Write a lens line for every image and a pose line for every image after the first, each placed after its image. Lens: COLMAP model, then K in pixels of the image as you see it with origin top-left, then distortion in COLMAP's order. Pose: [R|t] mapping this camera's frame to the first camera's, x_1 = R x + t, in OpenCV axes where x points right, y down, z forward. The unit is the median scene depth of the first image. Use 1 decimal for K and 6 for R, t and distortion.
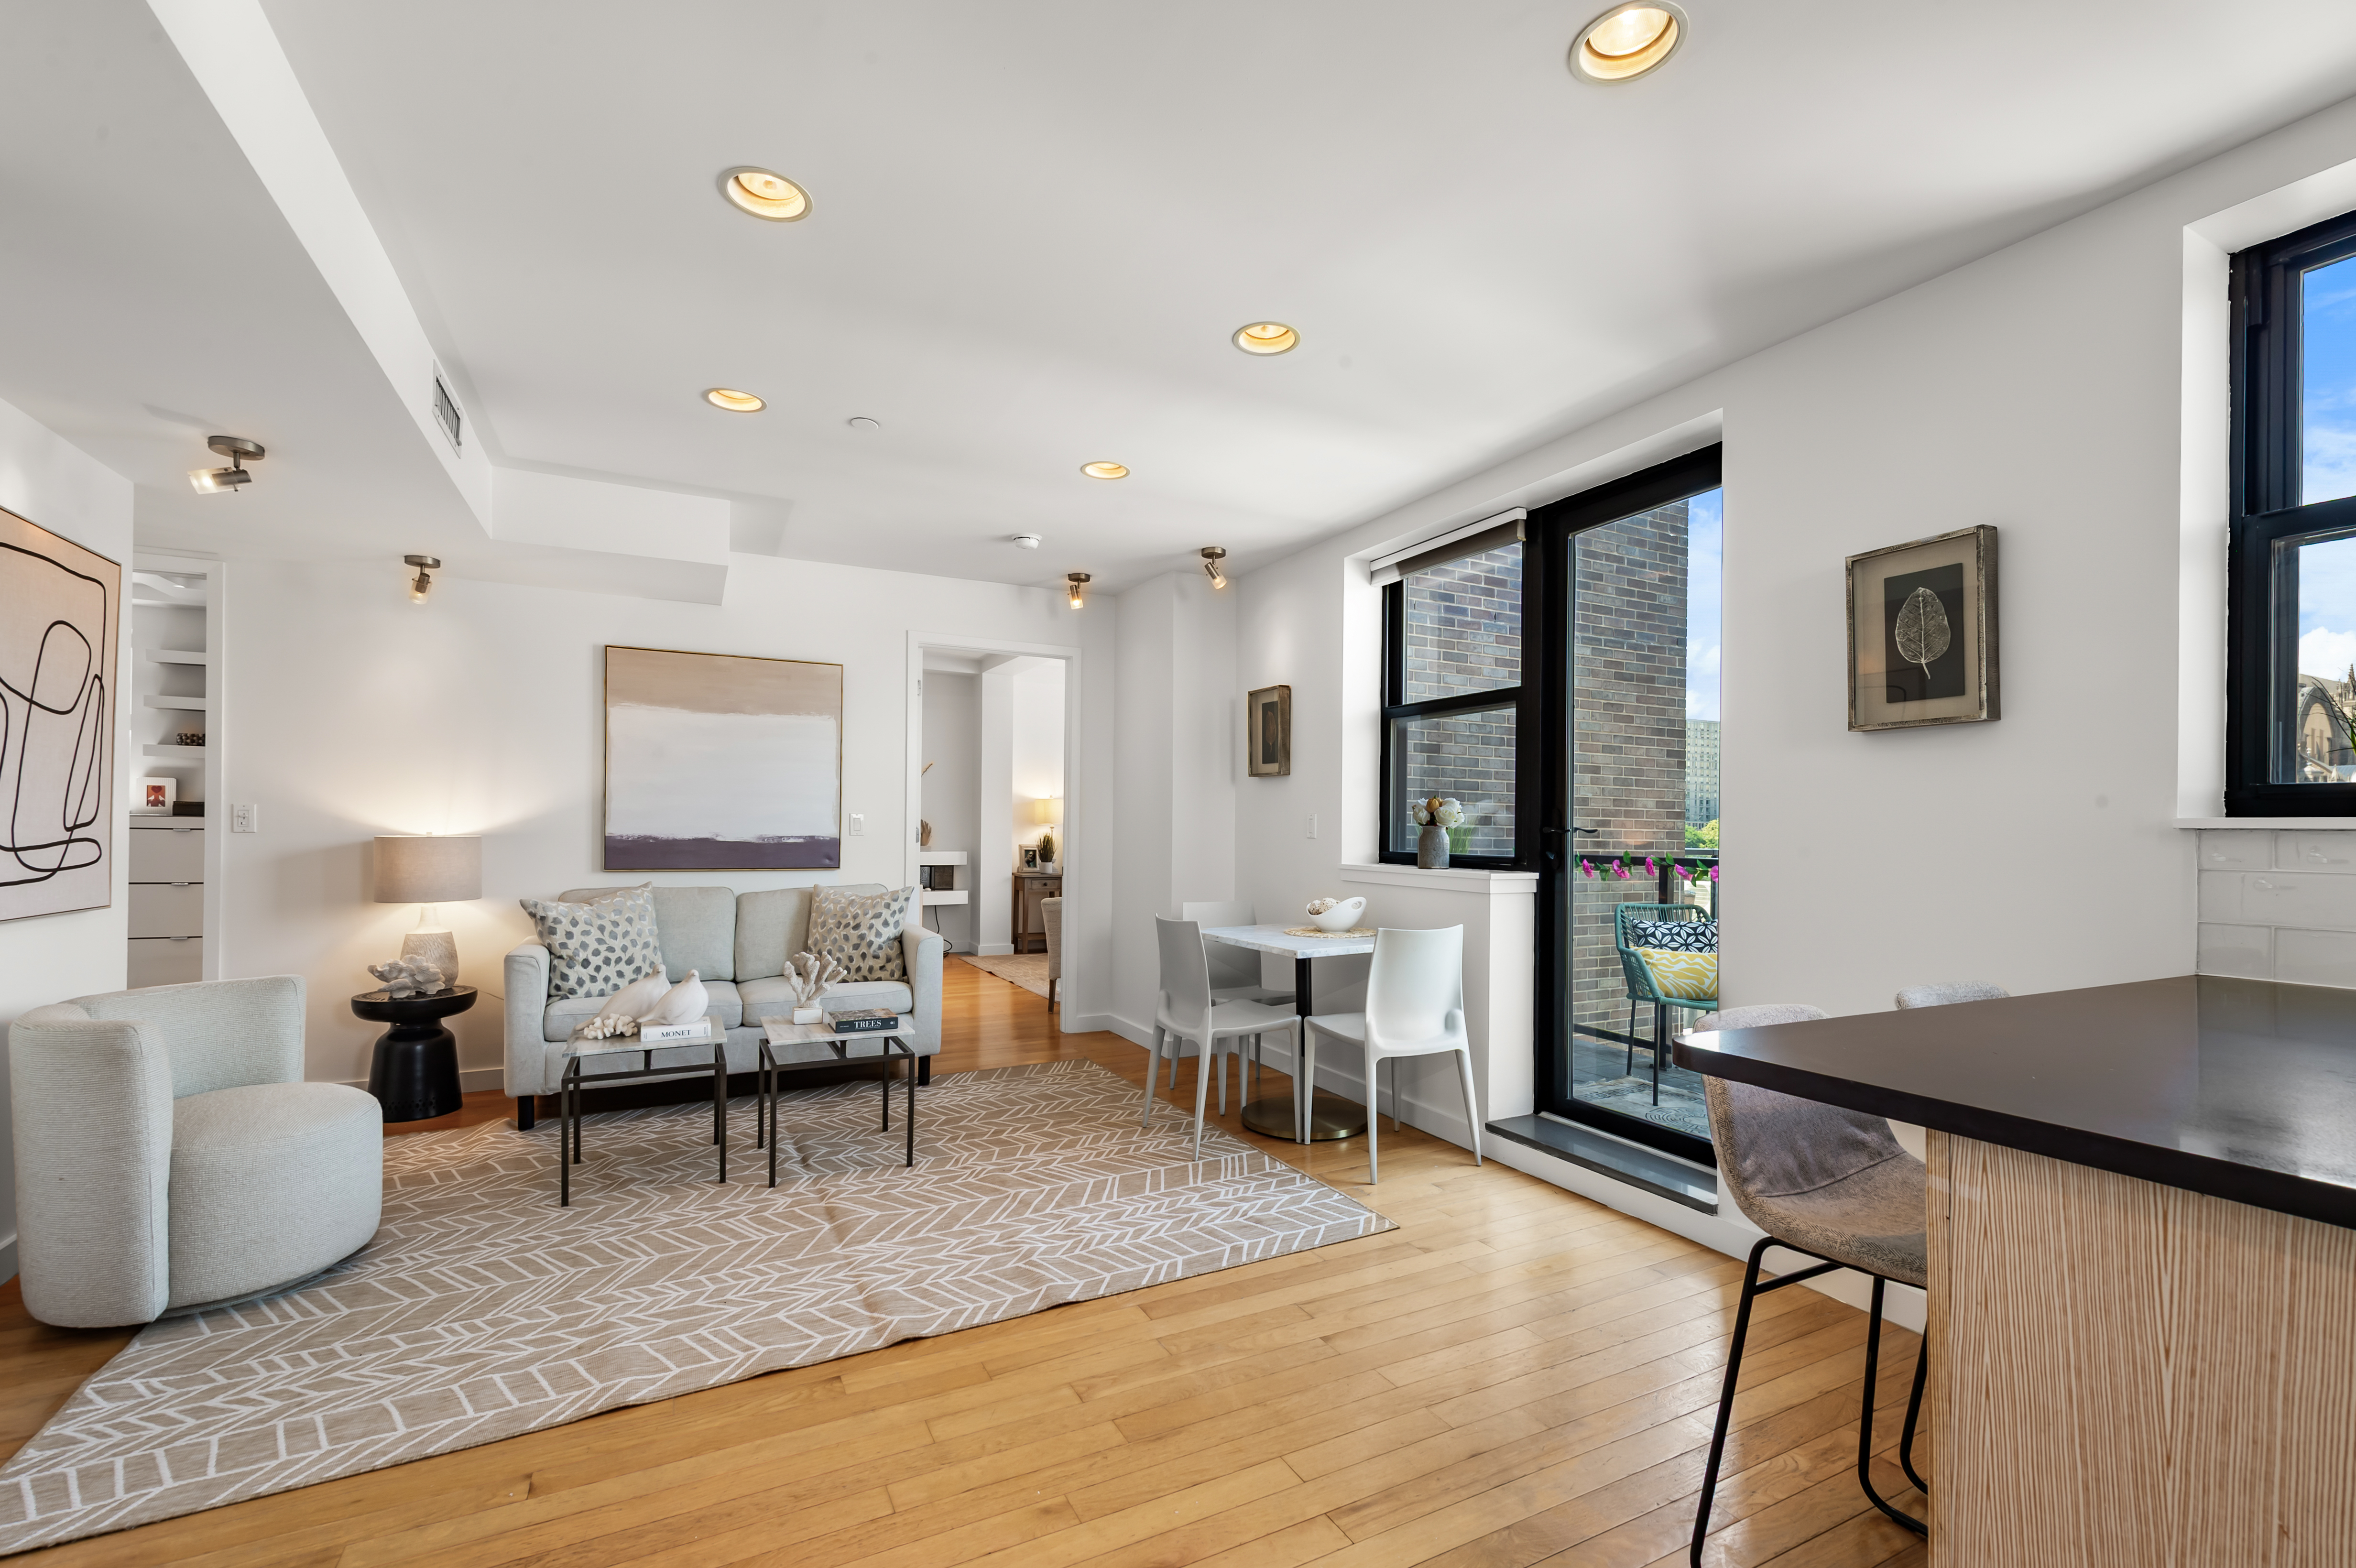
lens RADIAL K [[990.6, 0, 1194.5], [0, 990.6, 818.7], [0, 0, 1]] dist [0.012125, -0.003930]
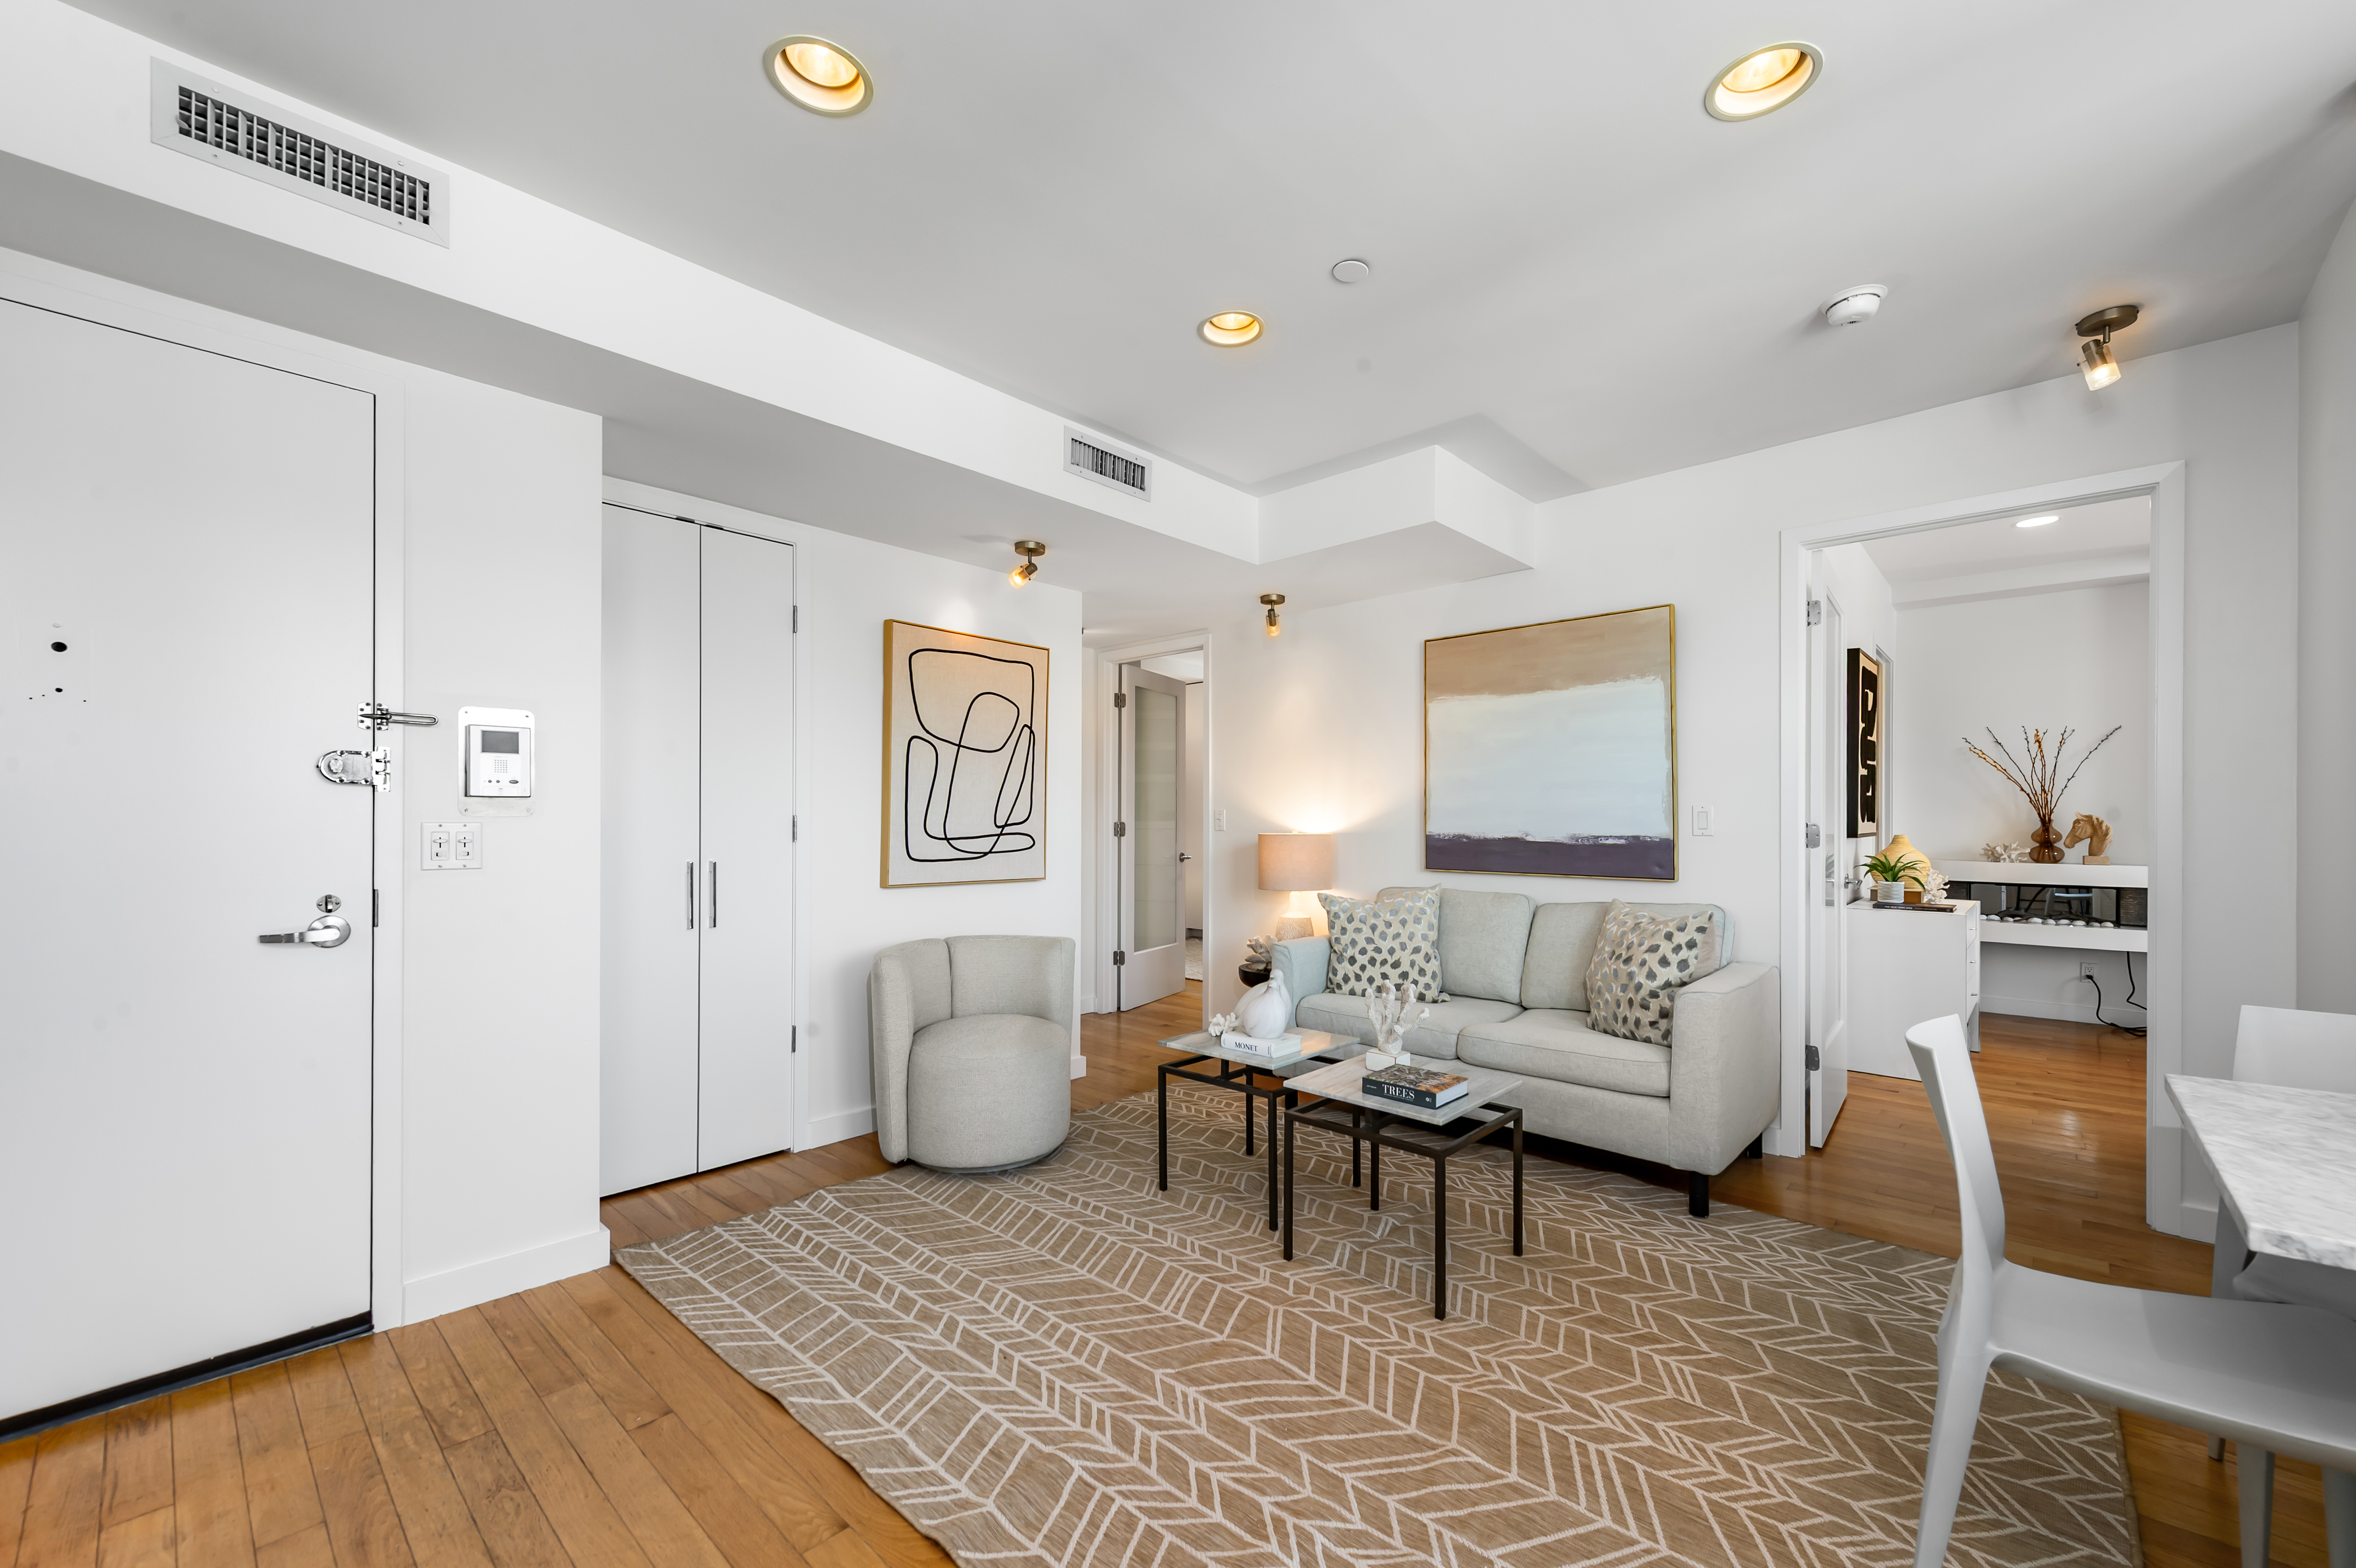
lens RADIAL K [[942.7, 0, 1194.8], [0, 942.7, 818.8], [0, 0, 1]] dist [0.014304, -0.003780]
pose [[0.343202, -0.012989, -0.939172, 0.228485], [0.008610, 0.999906, -0.010683, 0.011157], [0.939222, -0.004420, 0.343282, 0.525901]]
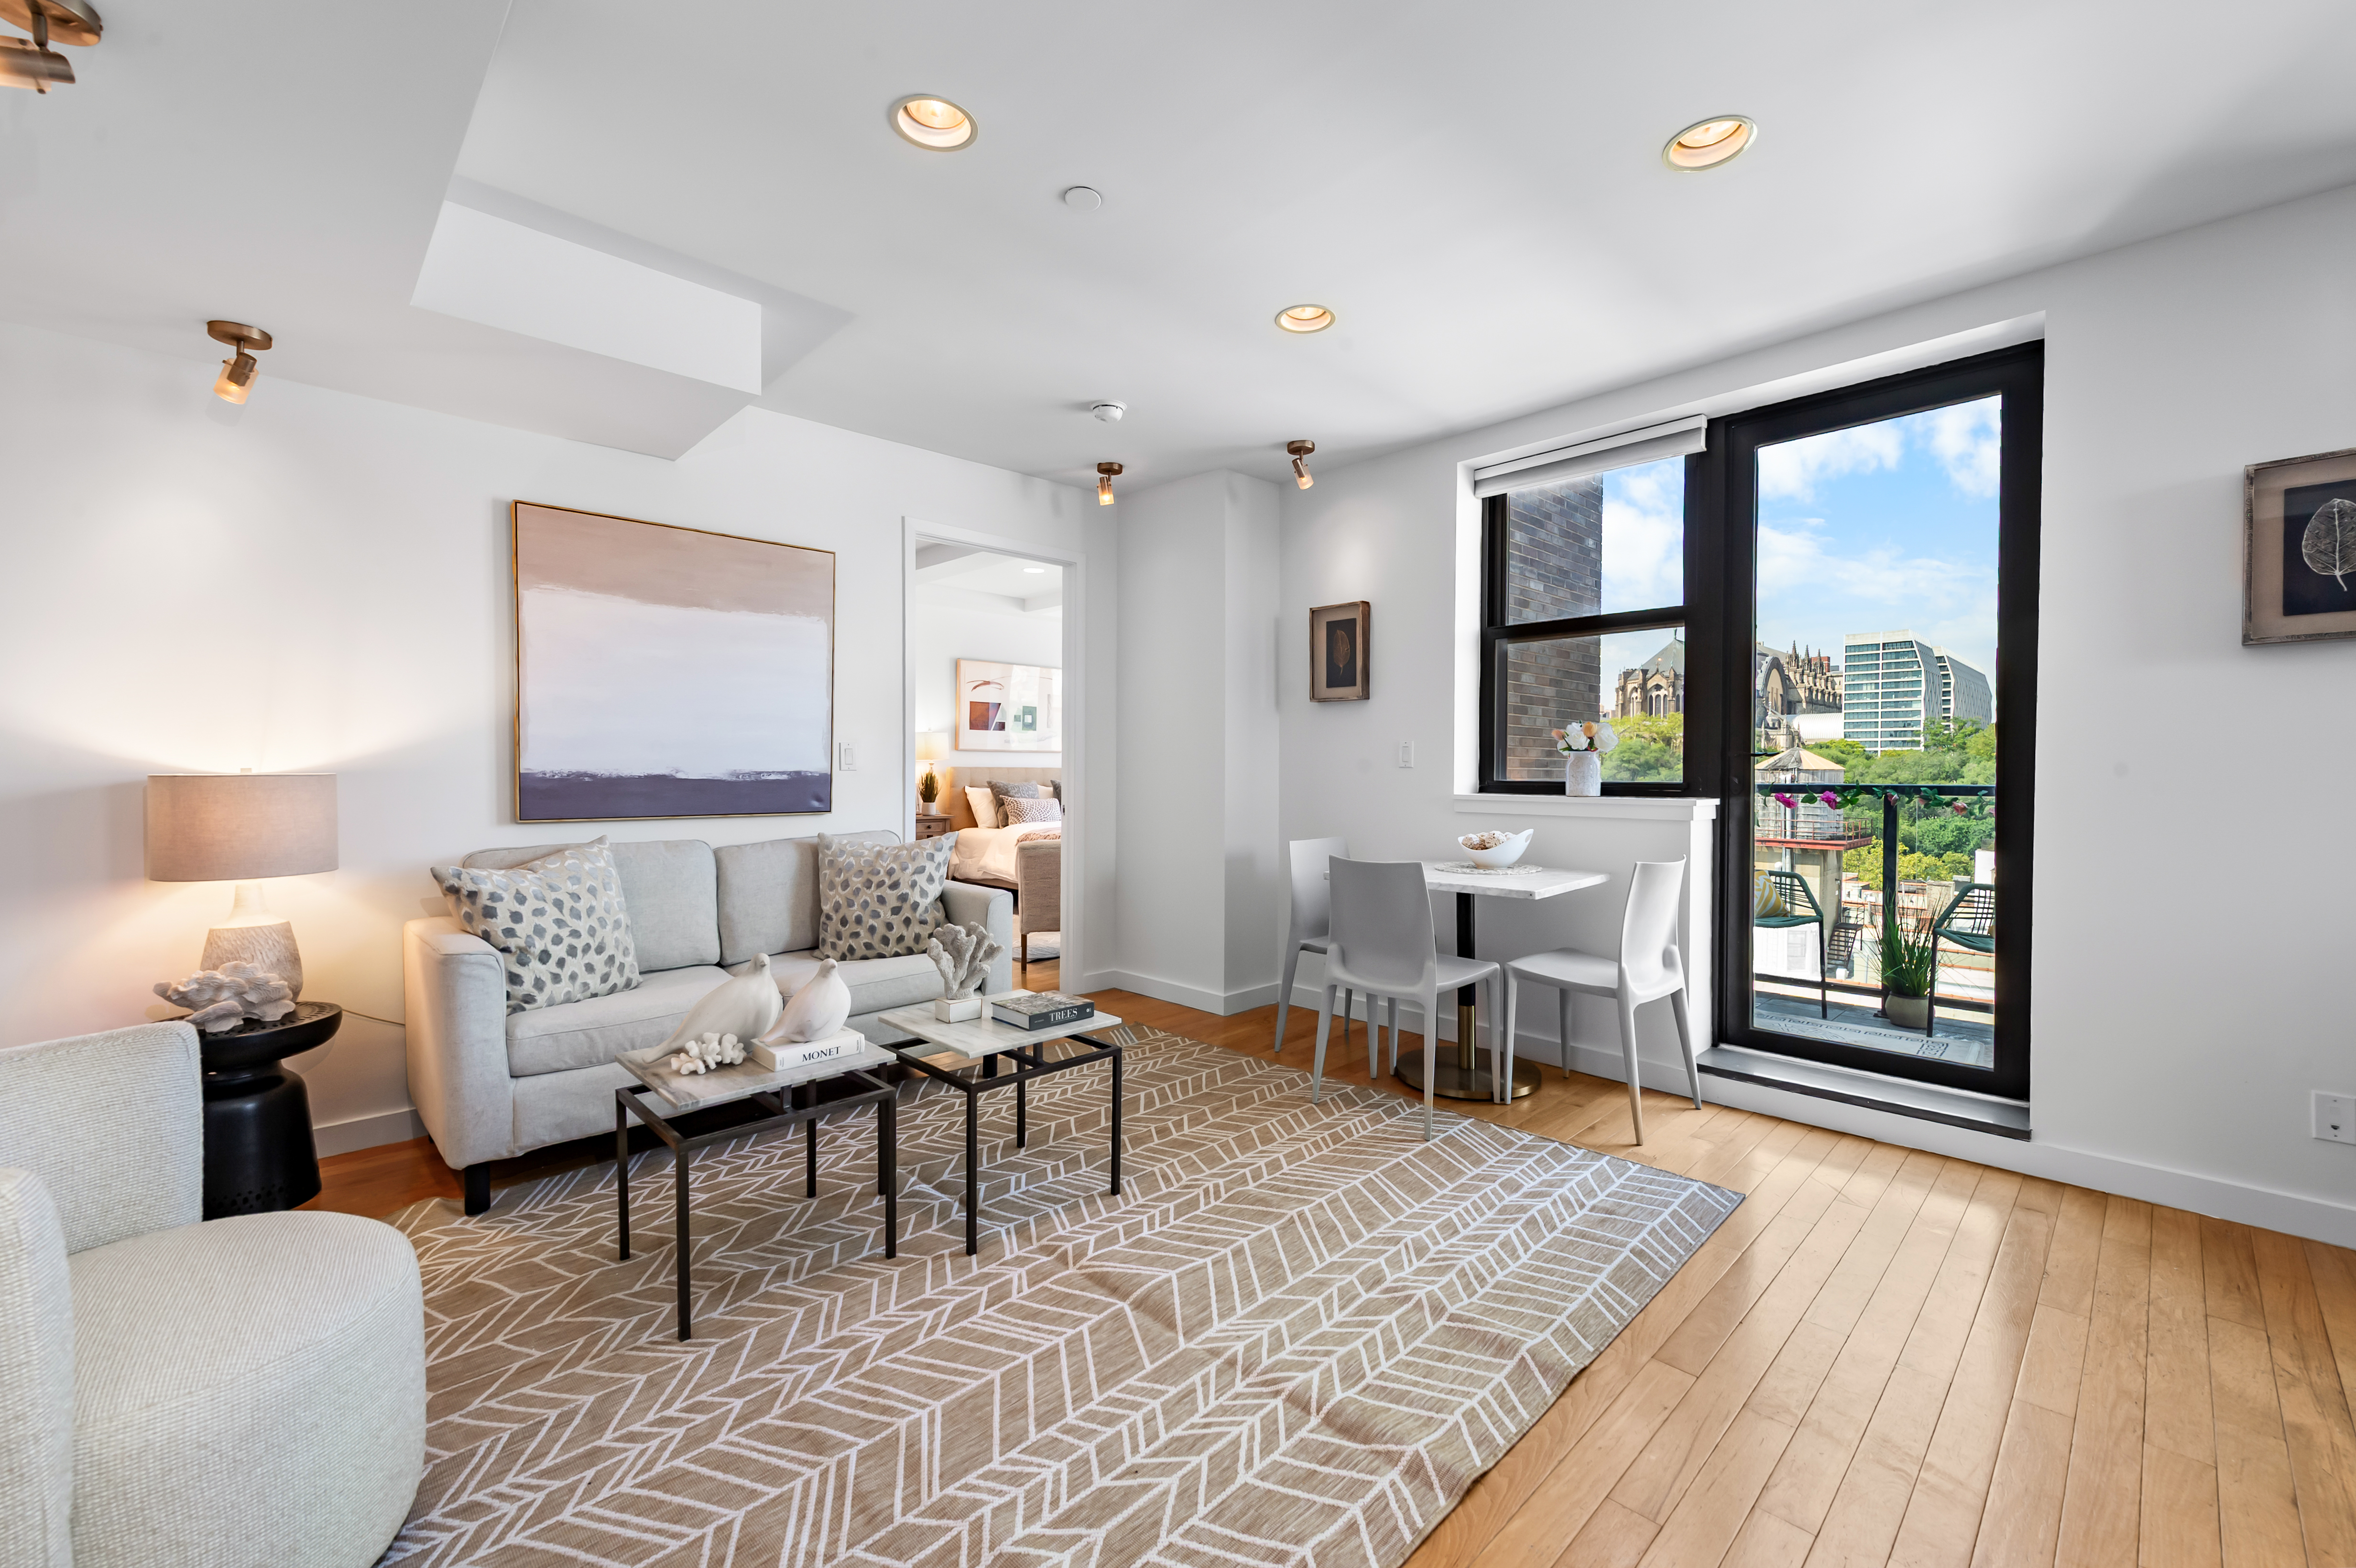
lens RADIAL K [[942.7, 0, 1201.2], [0, 942.7, 781.1], [0, 0, 1]] dist [0.014304, -0.003780]
pose [[0.956946, -0.013018, 0.289974, -0.366209], [0.006025, 0.999669, 0.024994, 0.010330], [-0.290203, -0.022171, 0.956708, 0.242387]]
